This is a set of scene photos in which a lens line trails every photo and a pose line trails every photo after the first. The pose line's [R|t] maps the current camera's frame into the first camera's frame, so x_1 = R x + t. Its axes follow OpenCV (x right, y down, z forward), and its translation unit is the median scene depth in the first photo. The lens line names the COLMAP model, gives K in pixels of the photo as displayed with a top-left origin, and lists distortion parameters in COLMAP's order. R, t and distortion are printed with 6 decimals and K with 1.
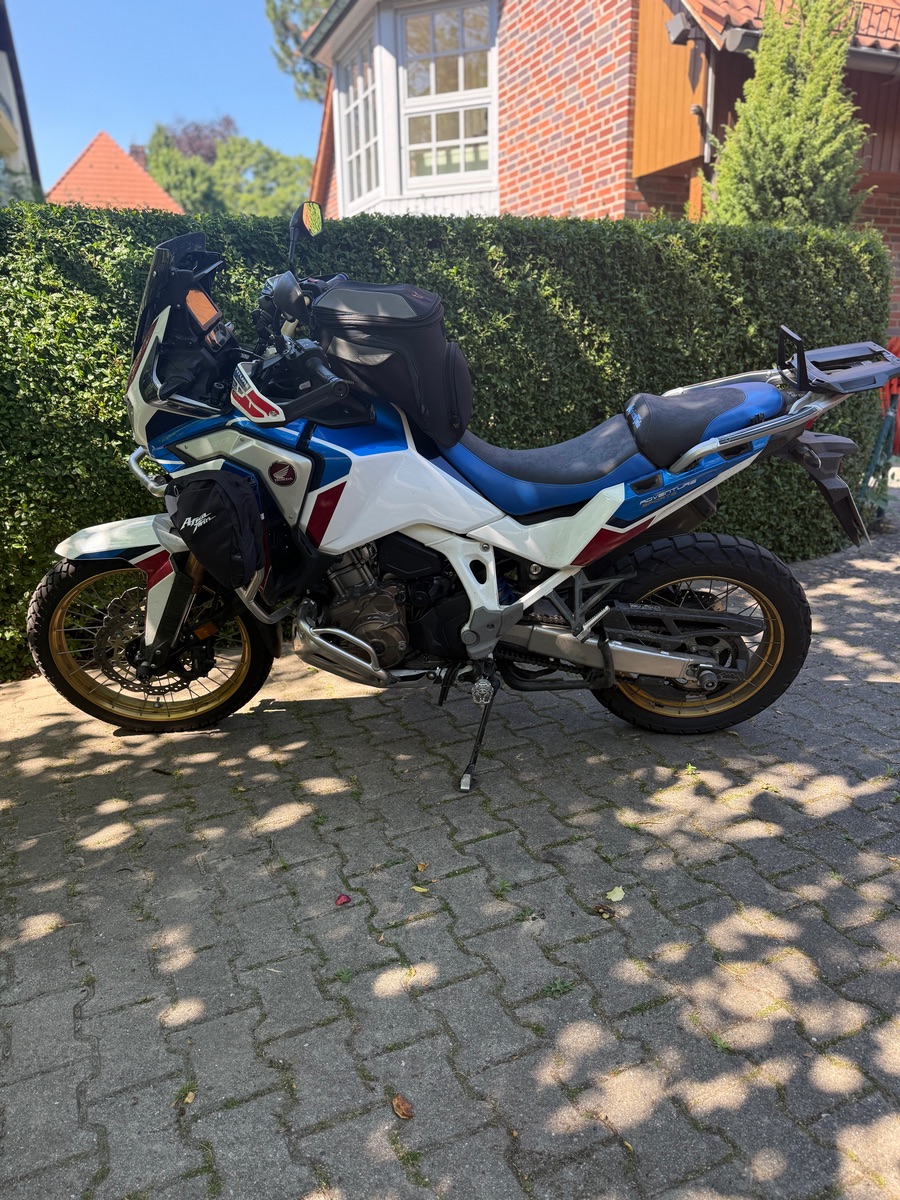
lens RADIAL K [[836.7, 0, 450.8], [0, 836.7, 617.3], [0, 0, 1]] dist [0.000598, -0.002132]
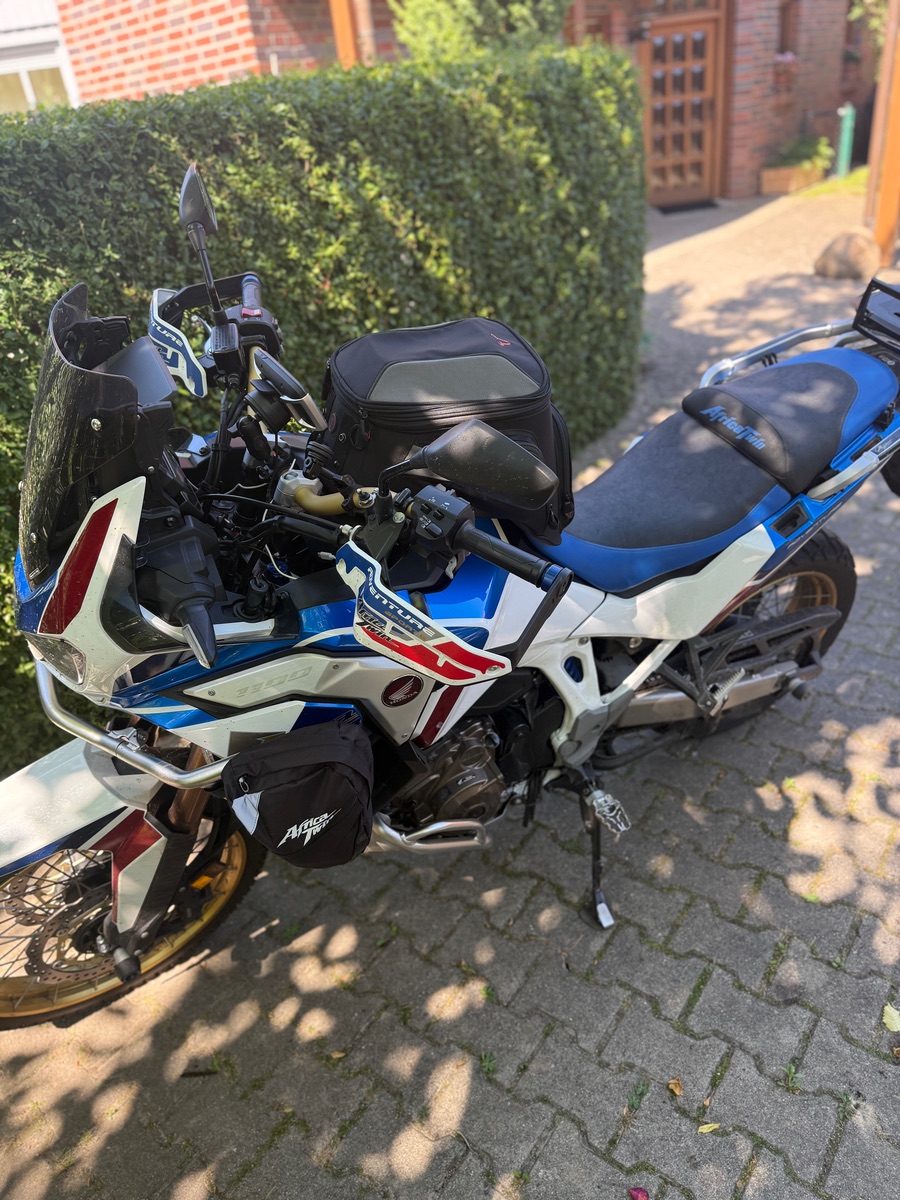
lens RADIAL K [[845.7, 0, 450.0], [0, 845.7, 600.0], [0, 0, 1]] dist [-0.000088, -0.001970]
pose [[0.880012, -0.306817, 0.362550, -0.314767], [0.231609, 0.943647, 0.236404, -0.313279], [-0.414652, -0.124068, 0.901483, 0.370804]]
